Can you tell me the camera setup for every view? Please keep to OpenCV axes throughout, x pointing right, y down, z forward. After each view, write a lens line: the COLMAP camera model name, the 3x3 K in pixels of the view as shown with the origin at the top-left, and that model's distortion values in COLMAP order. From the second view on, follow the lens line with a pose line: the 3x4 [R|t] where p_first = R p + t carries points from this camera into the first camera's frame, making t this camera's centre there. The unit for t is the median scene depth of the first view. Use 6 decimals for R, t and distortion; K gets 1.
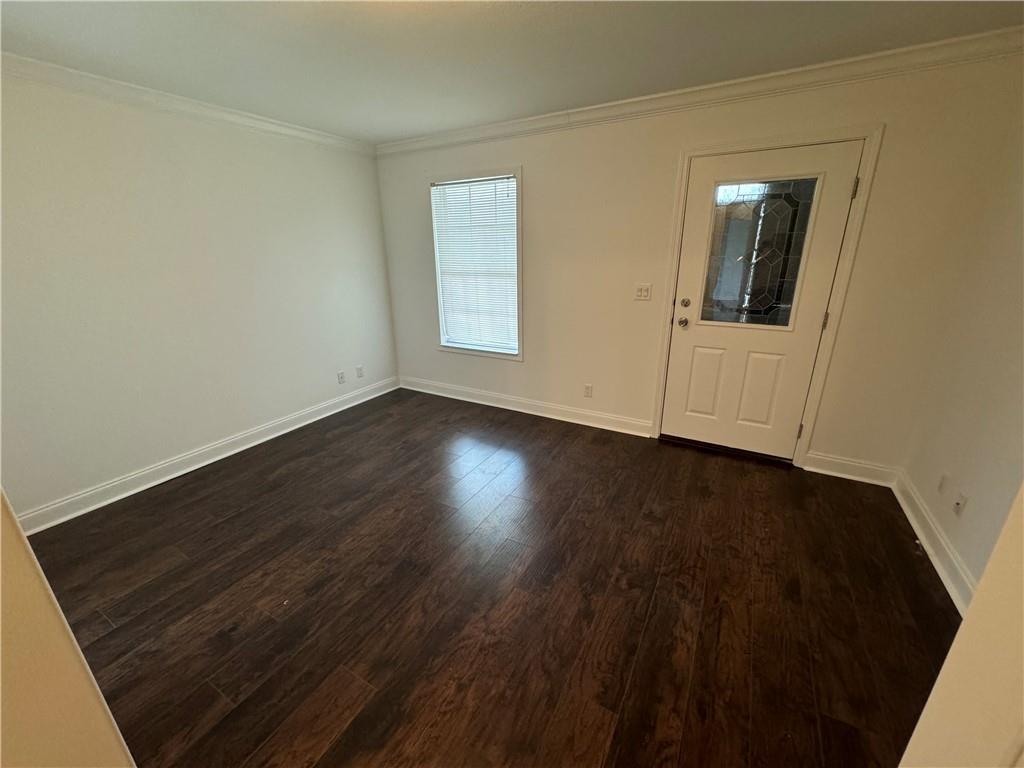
lens RADIAL K [[408.0, 0, 512.0], [0, 408.0, 384.0], [0, 0, 1]] dist [-0.001801, 0.000066]
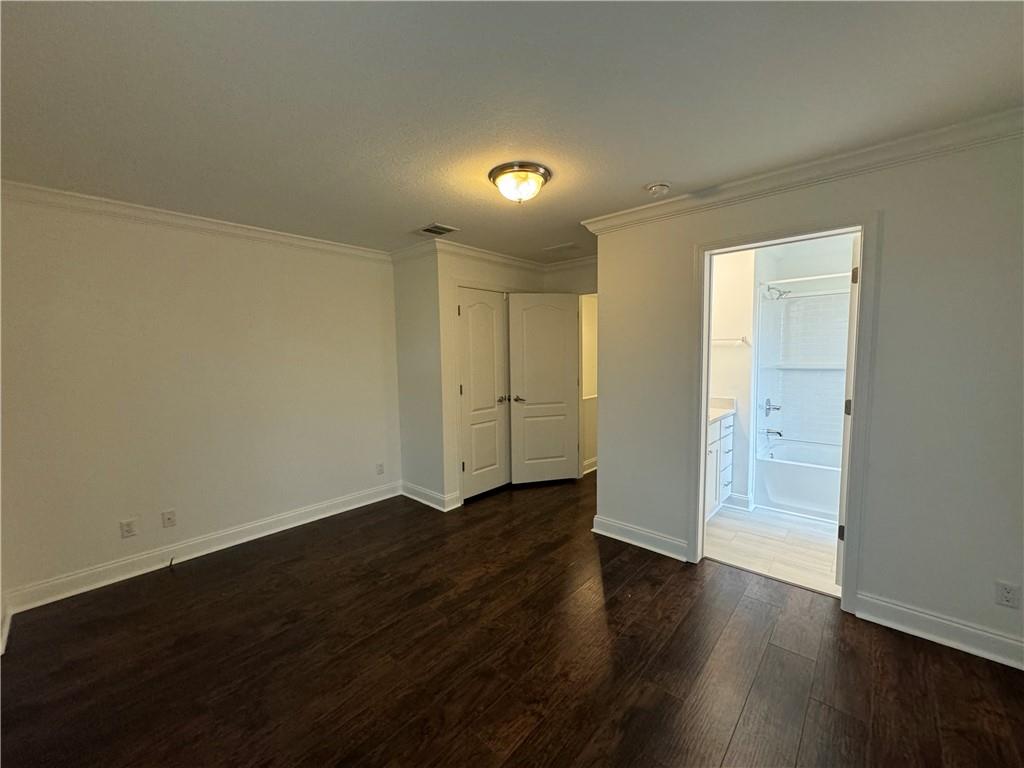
lens RADIAL K [[408.0, 0, 512.0], [0, 408.0, 384.0], [0, 0, 1]] dist [-0.001801, 0.000066]
pose [[-0.975741, 0.010471, 0.218677, -0.462540], [0.096113, 0.917938, 0.384906, -0.616792], [-0.196702, 0.396586, -0.896676, 1.918047]]
